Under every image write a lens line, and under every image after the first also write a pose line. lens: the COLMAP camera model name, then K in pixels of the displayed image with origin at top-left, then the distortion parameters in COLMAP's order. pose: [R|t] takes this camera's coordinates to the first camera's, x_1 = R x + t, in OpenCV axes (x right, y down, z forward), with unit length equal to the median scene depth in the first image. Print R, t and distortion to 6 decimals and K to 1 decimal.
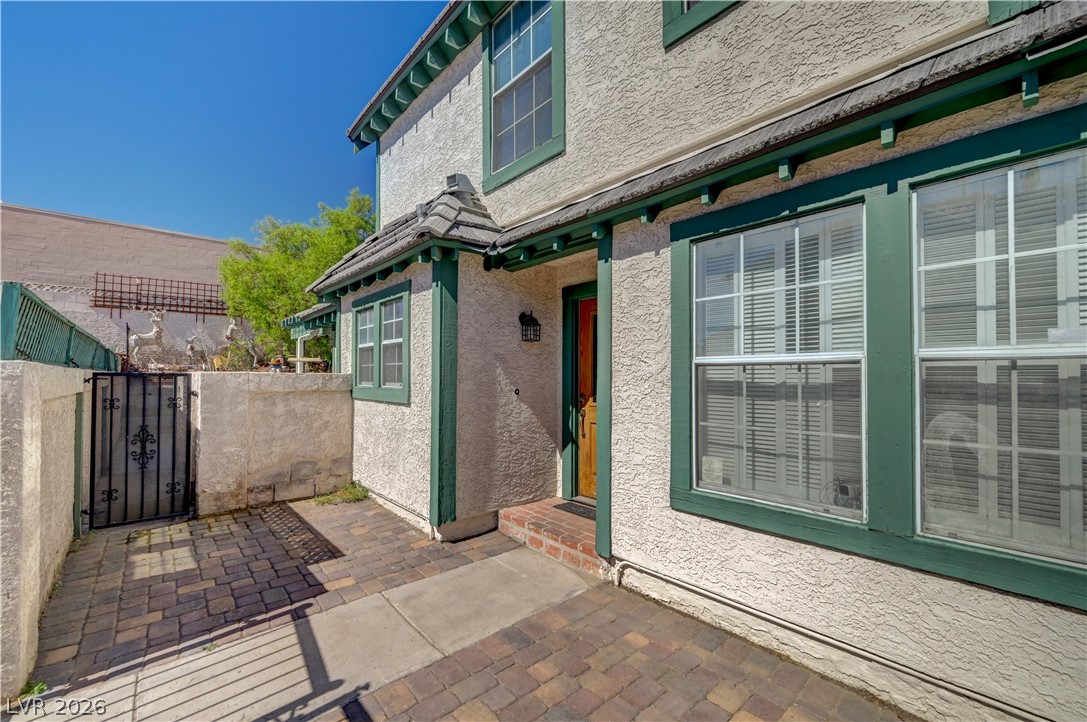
lens RADIAL K [[435.6, 0, 544.0], [0, 435.6, 371.6], [0, 0, 1]] dist [-0.002215, -0.000017]
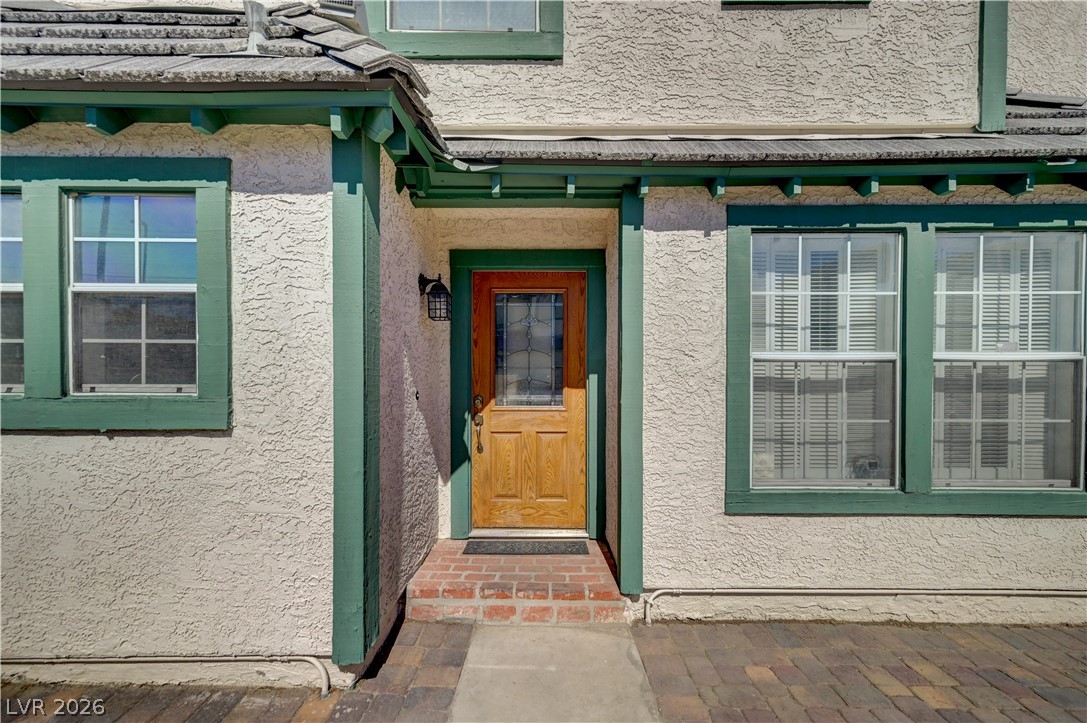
lens RADIAL K [[425.3, 0, 543.7], [0, 425.3, 379.3], [0, 0, 1]] dist [0.007765, 0.000100]
pose [[0.670813, -0.007191, 0.741592, -0.633354], [-0.010587, 0.999758, 0.019271, 0.012779], [-0.741551, -0.020778, 0.670575, 0.678615]]
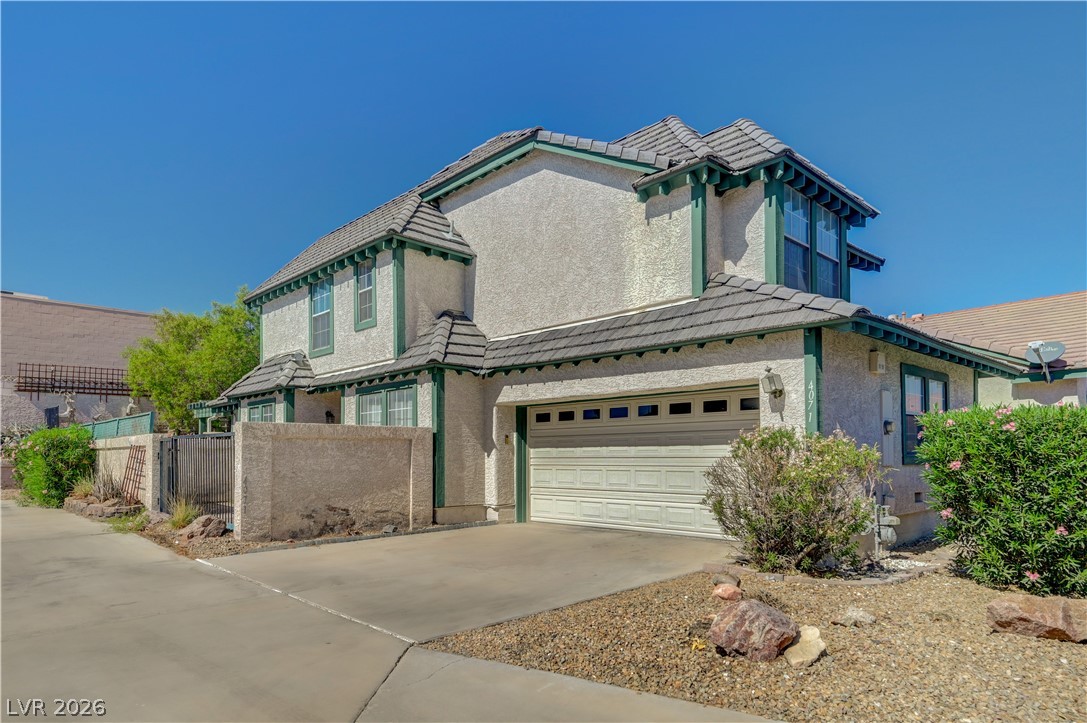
lens RADIAL K [[648.4, 0, 544.6], [0, 648.4, 434.3], [0, 0, 1]] dist [0.049006, -0.000051]
pose [[0.999322, -0.008966, 0.035707, 1.479612], [0.009758, 0.999709, -0.022068, 0.105952], [-0.035498, 0.022401, 0.999119, -3.728862]]
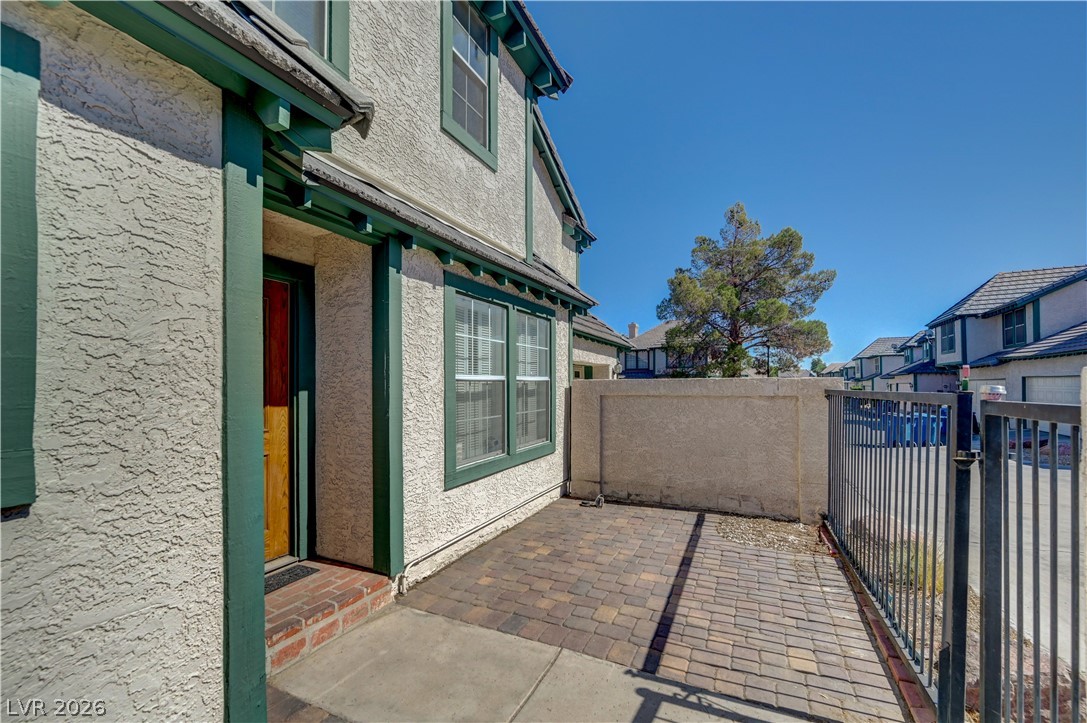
lens RADIAL K [[440.8, 0, 541.7], [0, 440.8, 381.2], [0, 0, 1]] dist [-0.000816, 0.000129]
pose [[-0.379987, 0.004692, 0.924980, -1.019390], [-0.009869, 0.999910, -0.009126, -0.002183], [-0.924939, -0.012597, -0.379906, 1.224740]]
